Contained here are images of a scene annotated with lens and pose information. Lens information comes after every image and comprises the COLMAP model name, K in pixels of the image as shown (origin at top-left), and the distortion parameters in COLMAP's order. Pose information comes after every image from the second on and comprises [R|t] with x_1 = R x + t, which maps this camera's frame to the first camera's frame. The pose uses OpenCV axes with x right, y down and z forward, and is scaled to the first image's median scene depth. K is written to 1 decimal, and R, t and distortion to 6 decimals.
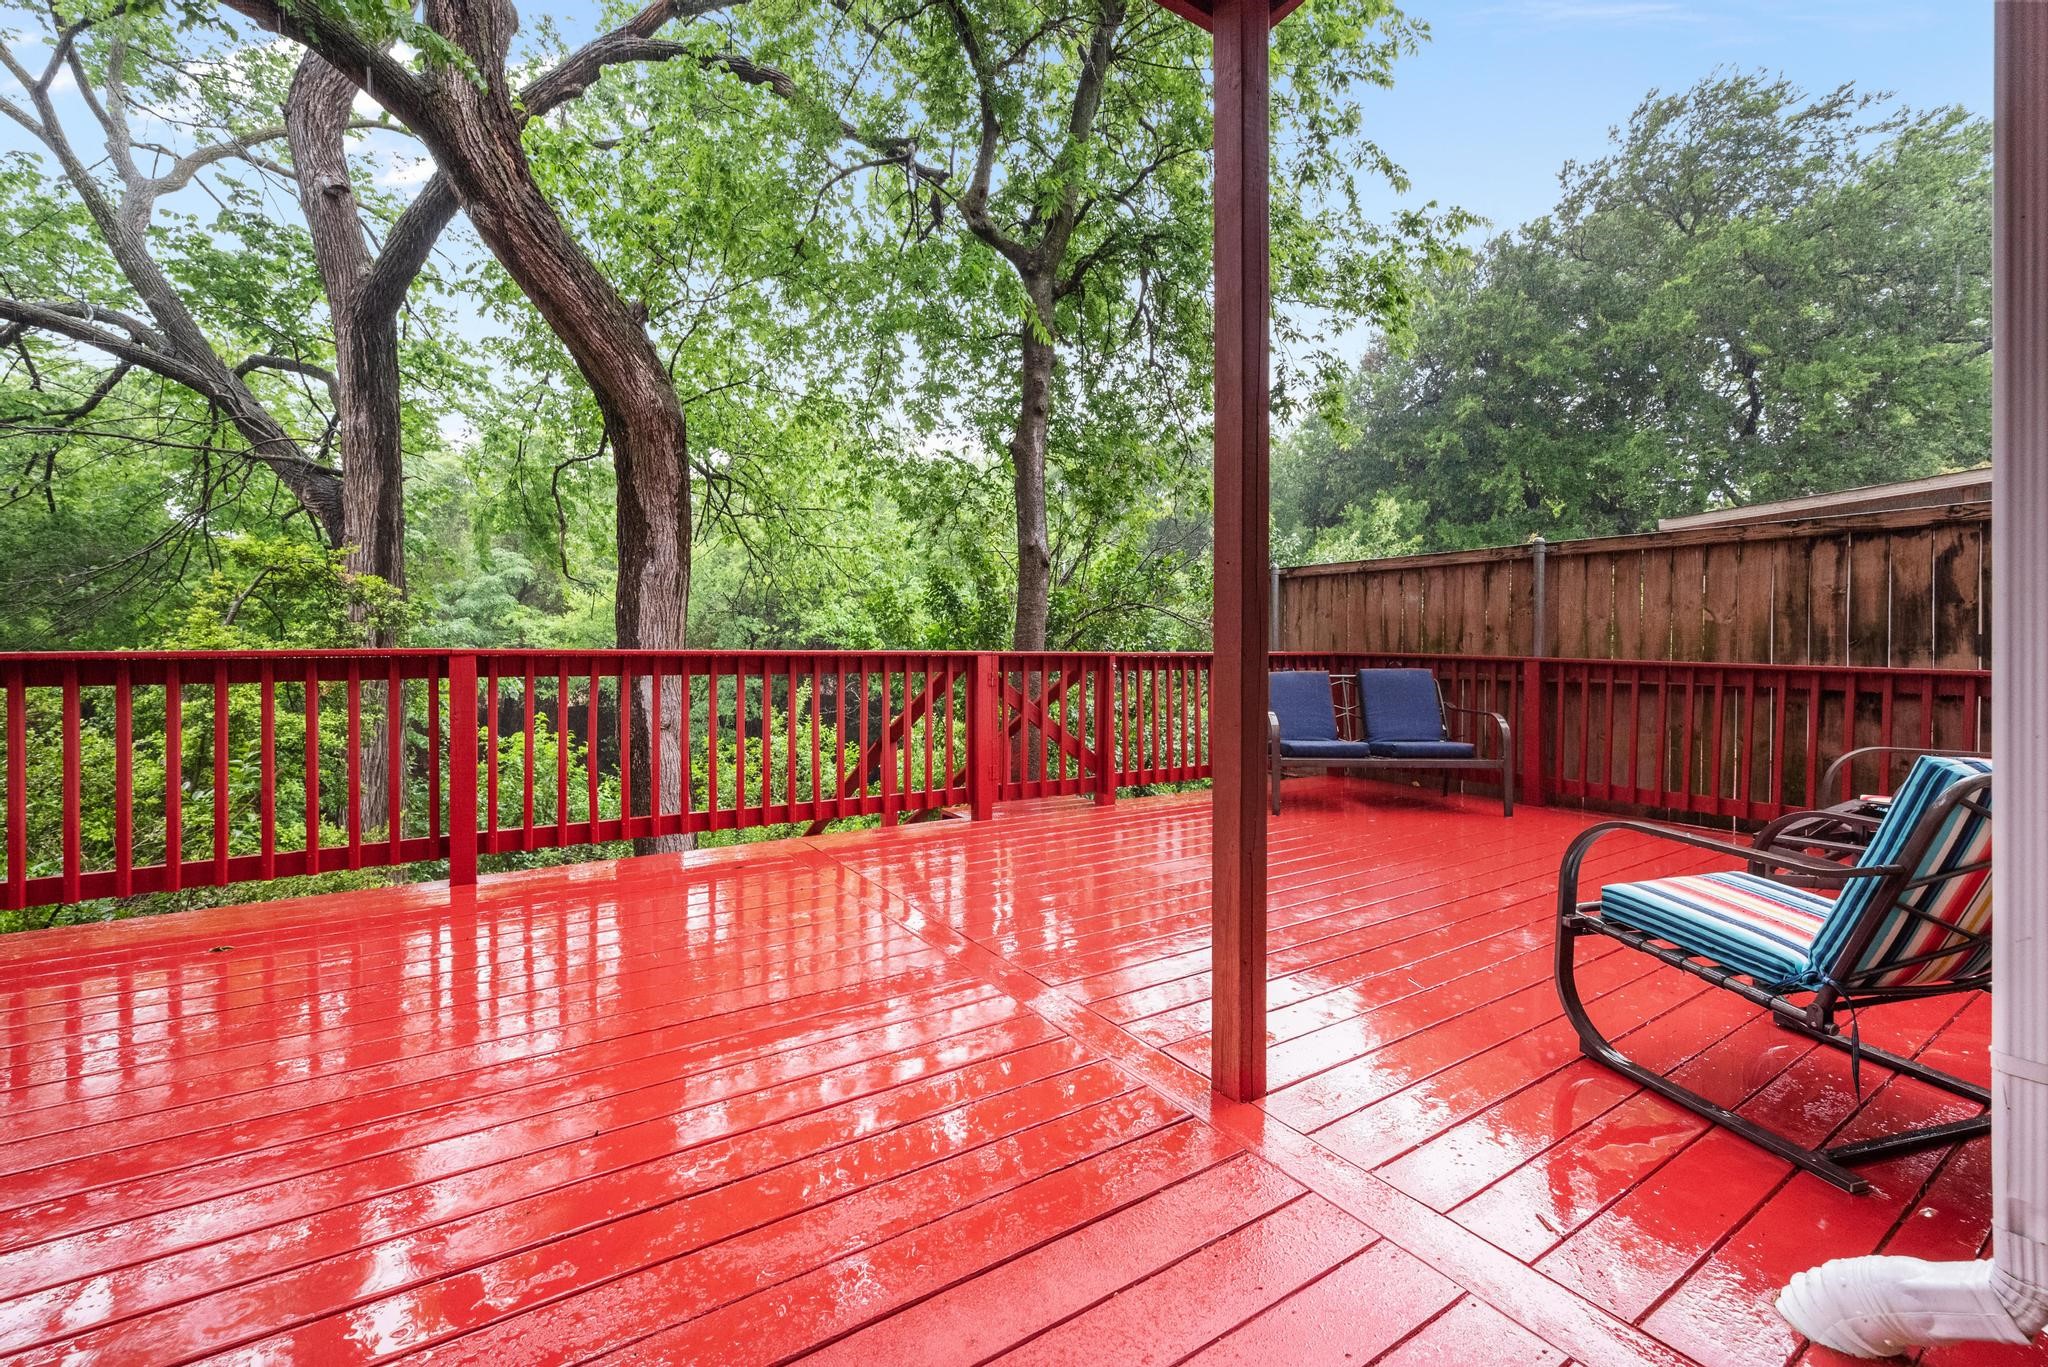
lens RADIAL K [[816.1, 0, 1040.6], [0, 816.1, 649.6], [0, 0, 1]] dist [0.000239, -0.000269]
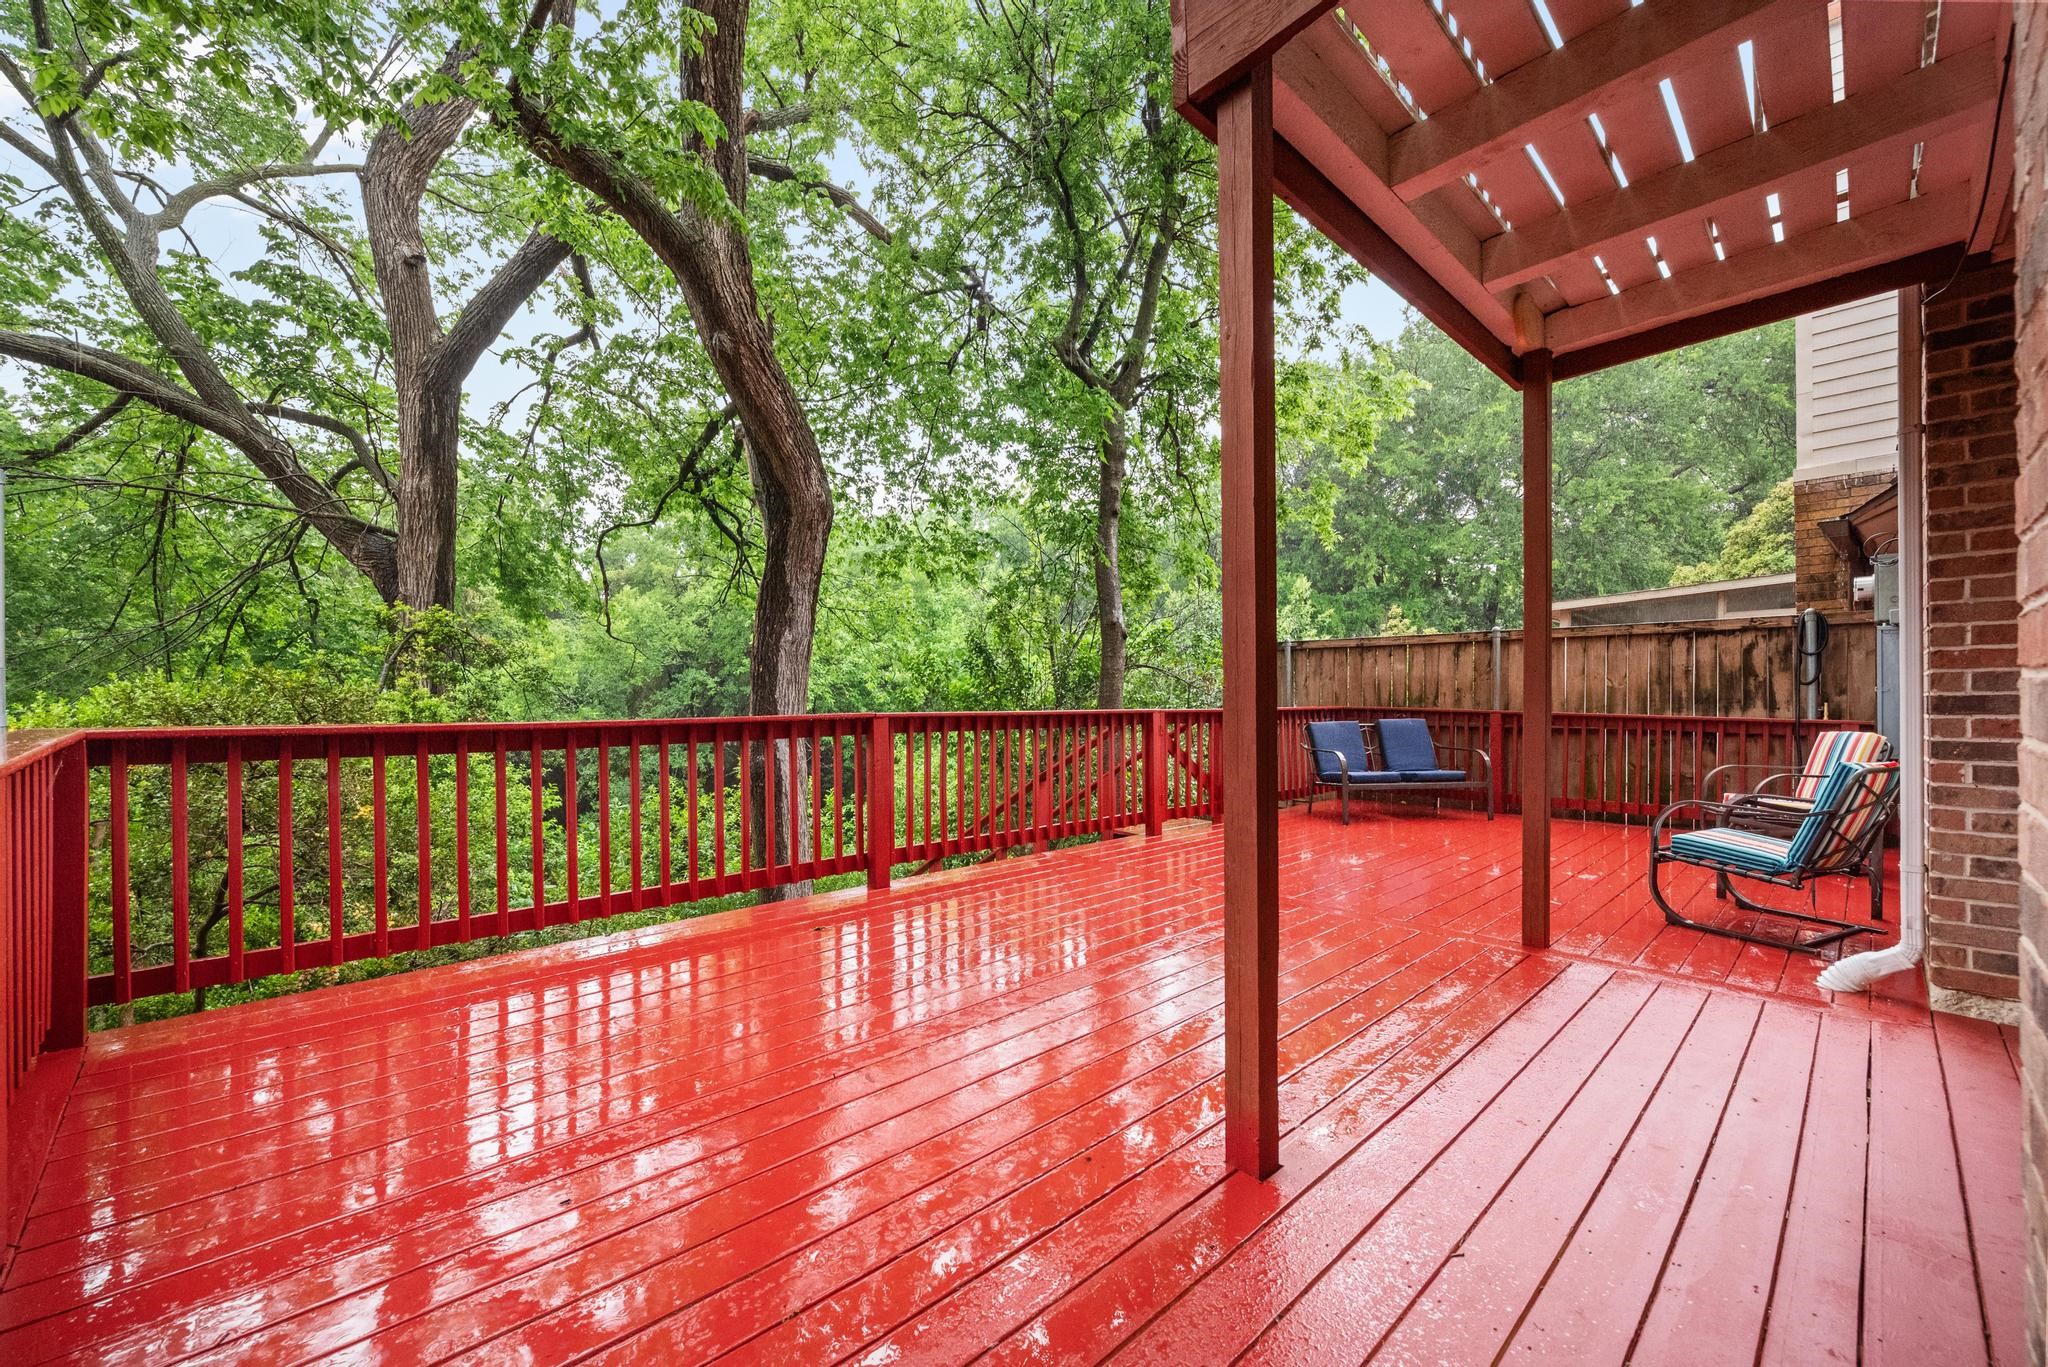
lens RADIAL K [[816.1, 0, 1021.1], [0, 816.1, 694.4], [0, 0, 1]] dist [0.000239, -0.000269]
pose [[0.980193, -0.002610, 0.198026, -0.503003], [0.003167, 0.999992, -0.002499, -0.018055], [-0.198017, 0.003077, 0.980194, -0.244045]]
